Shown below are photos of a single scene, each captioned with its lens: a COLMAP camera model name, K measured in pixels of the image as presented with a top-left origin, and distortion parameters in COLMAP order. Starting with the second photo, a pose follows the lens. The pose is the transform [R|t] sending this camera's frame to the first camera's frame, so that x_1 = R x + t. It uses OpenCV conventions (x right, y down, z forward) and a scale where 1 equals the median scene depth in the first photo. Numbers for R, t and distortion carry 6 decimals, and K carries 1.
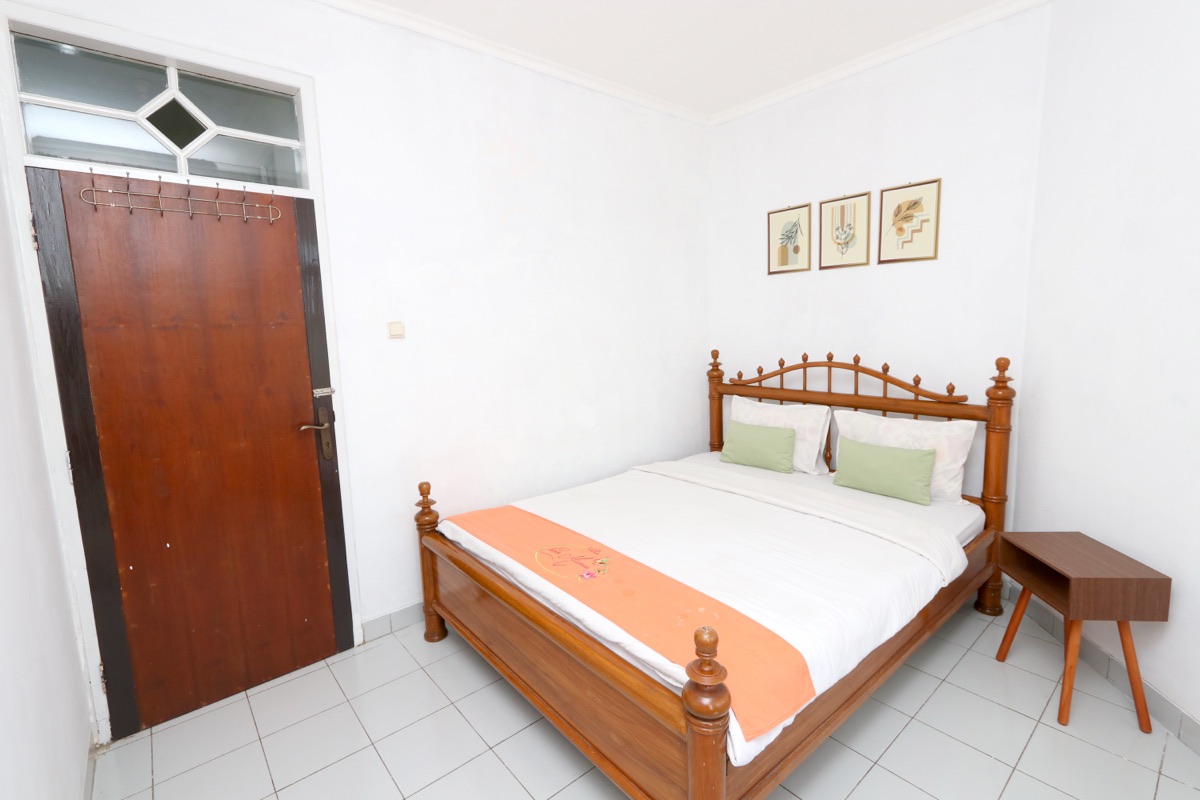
lens RADIAL K [[546.3, 0, 601.2], [0, 546.3, 388.4], [0, 0, 1]] dist [-0.000790, -0.000501]
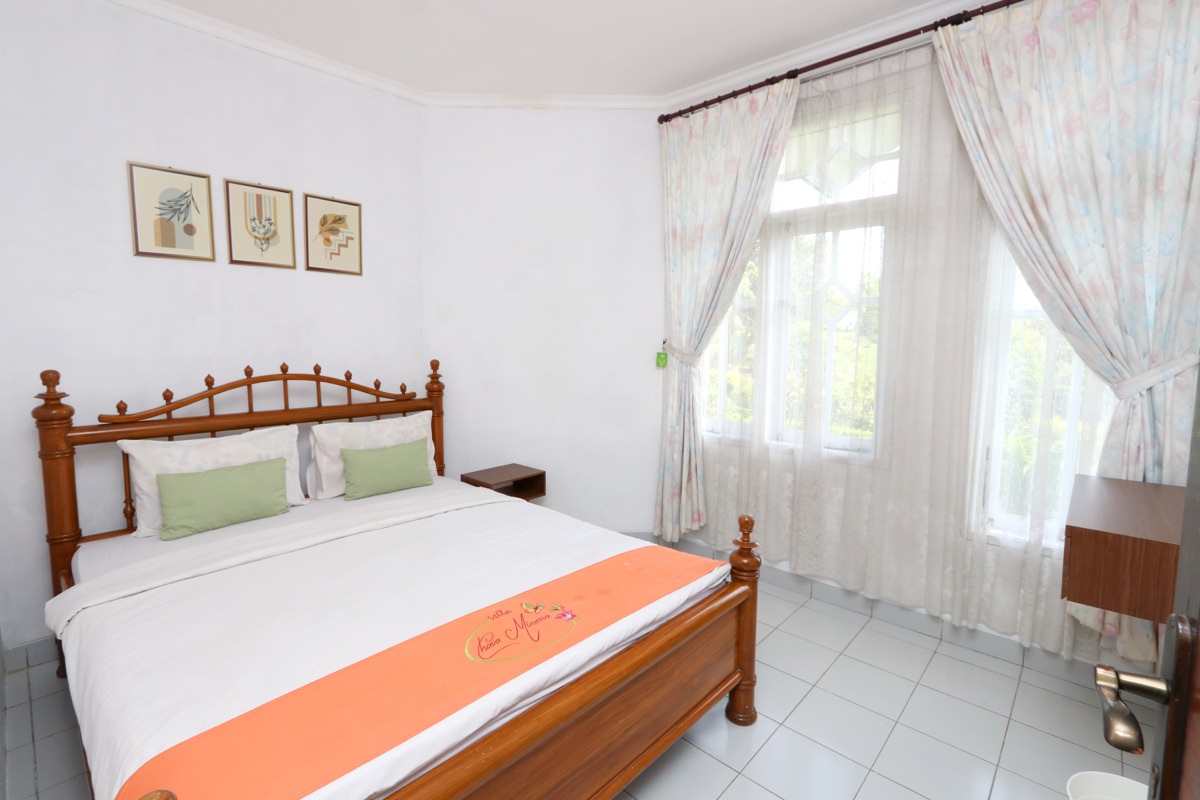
lens RADIAL K [[546.3, 0, 601.2], [0, 546.3, 388.4], [0, 0, 1]] dist [-0.000790, -0.000501]
pose [[-0.126264, -0.062854, 0.990003, -0.522830], [0.118431, 0.989898, 0.077952, -0.035595], [-0.984902, 0.127089, -0.117545, 0.632868]]
